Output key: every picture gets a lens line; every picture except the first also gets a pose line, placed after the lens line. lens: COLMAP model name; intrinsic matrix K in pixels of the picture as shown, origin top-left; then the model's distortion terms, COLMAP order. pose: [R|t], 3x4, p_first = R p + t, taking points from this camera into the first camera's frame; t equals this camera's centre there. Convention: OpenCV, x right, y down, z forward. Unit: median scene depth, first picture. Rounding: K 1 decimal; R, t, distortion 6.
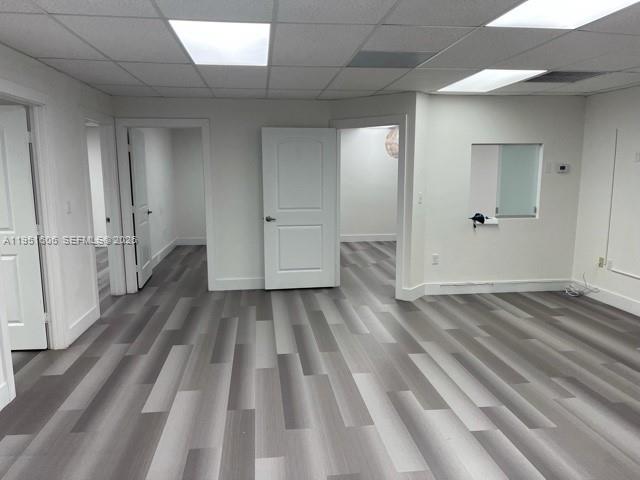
lens RADIAL K [[483.0, 0, 320.0], [0, 483.0, 240.0], [0, 0, 1]] dist [0.000607, 0.000019]
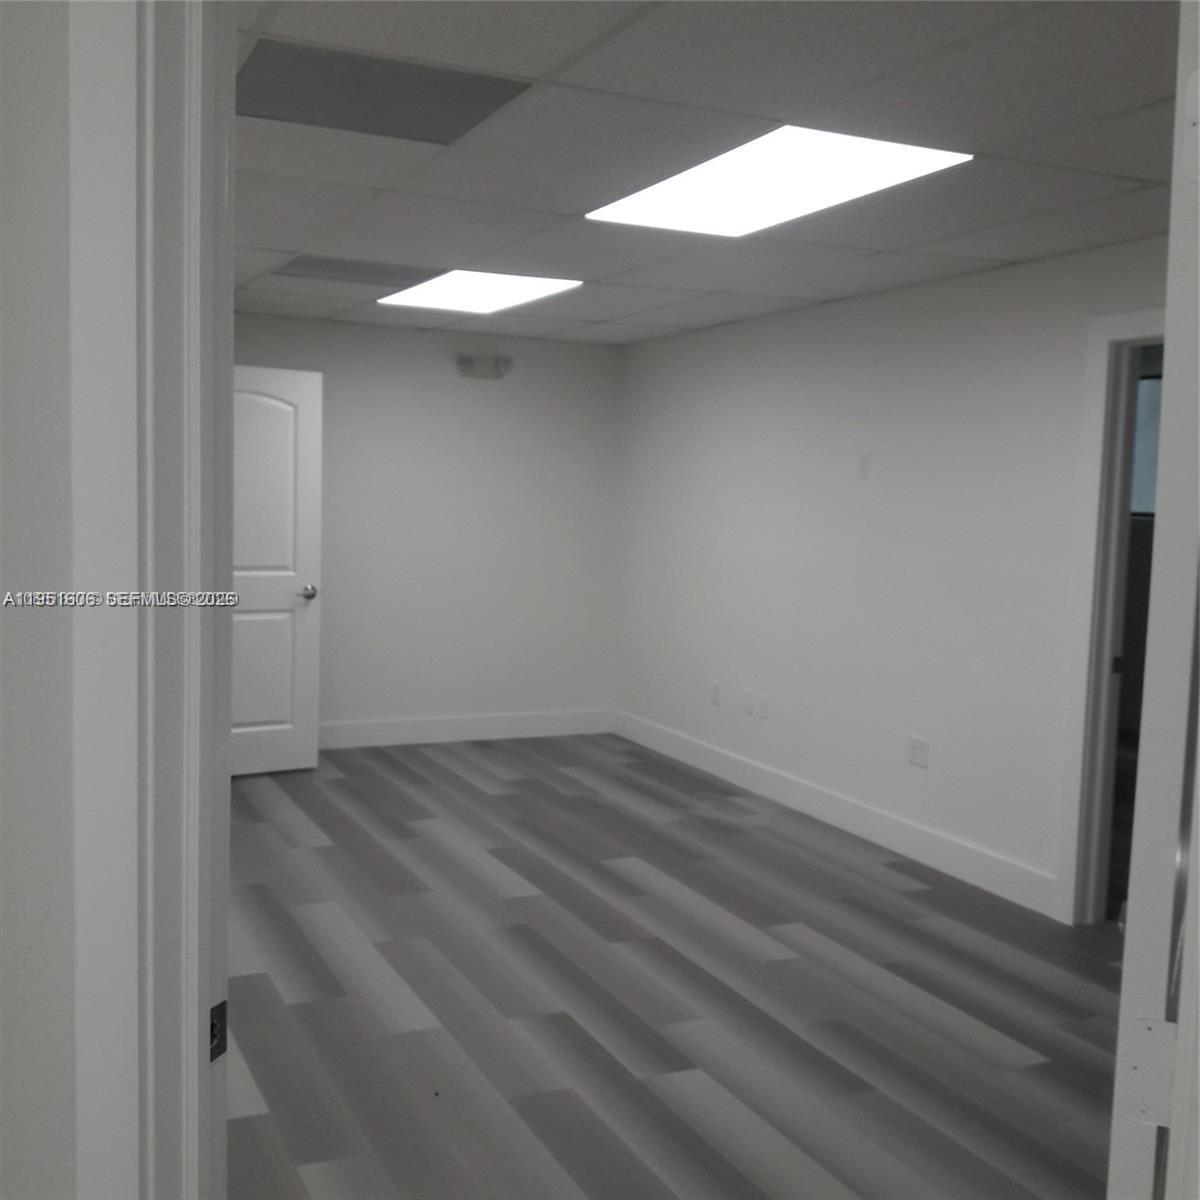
lens RADIAL K [[1287.2, 0, 600.0], [0, 1287.2, 600.0], [0, 0, 1]] dist [-0.004891, -0.003929]
pose [[-0.949641, 0.002143, -0.313332, 0.273469], [-0.070582, 0.972813, 0.220572, -0.277774], [0.305286, 0.231580, -0.923673, 1.989176]]
